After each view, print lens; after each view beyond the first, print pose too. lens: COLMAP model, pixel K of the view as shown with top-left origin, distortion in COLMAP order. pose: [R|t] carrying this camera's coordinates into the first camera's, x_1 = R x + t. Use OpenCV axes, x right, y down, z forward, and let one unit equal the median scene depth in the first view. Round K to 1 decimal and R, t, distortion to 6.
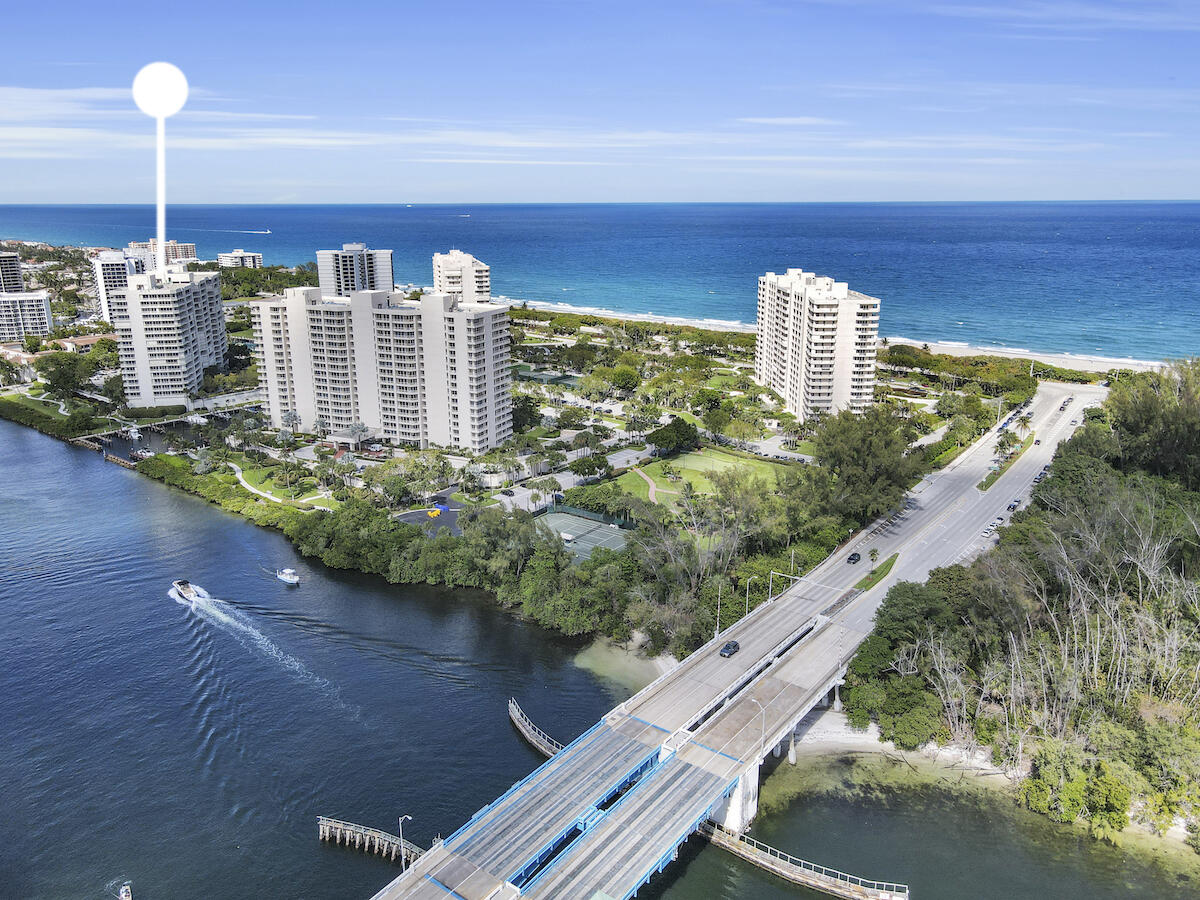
lens RADIAL K [[880.3, 0, 598.3], [0, 880.3, 438.5], [0, 0, 1]] dist [-0.012594, 0.031122]
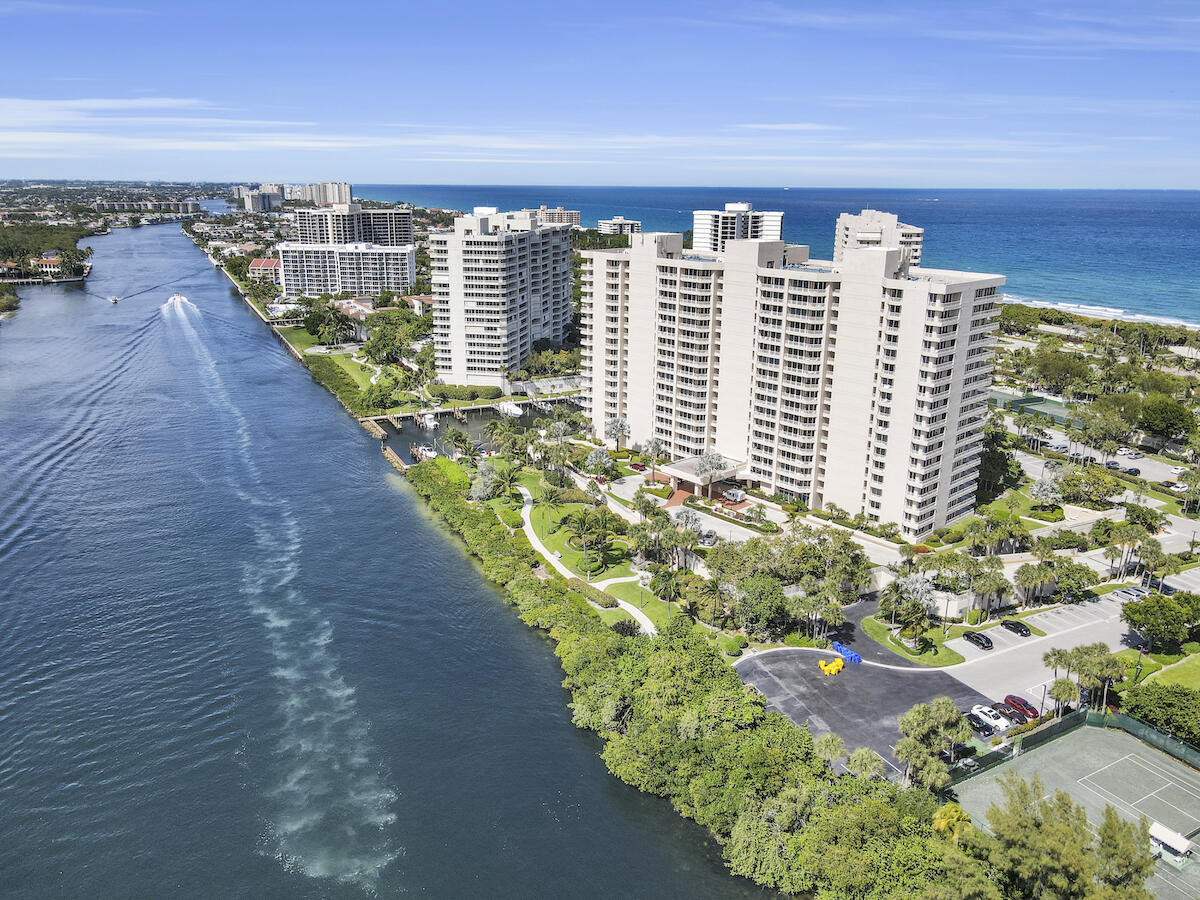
lens RADIAL K [[880.3, 0, 598.3], [0, 880.3, 438.5], [0, 0, 1]] dist [-0.012594, 0.031122]
pose [[0.913695, 0.123371, -0.387222, -0.094509], [-0.117107, 0.992320, 0.039830, -0.037056], [0.389163, 0.008953, 0.921126, 0.349752]]
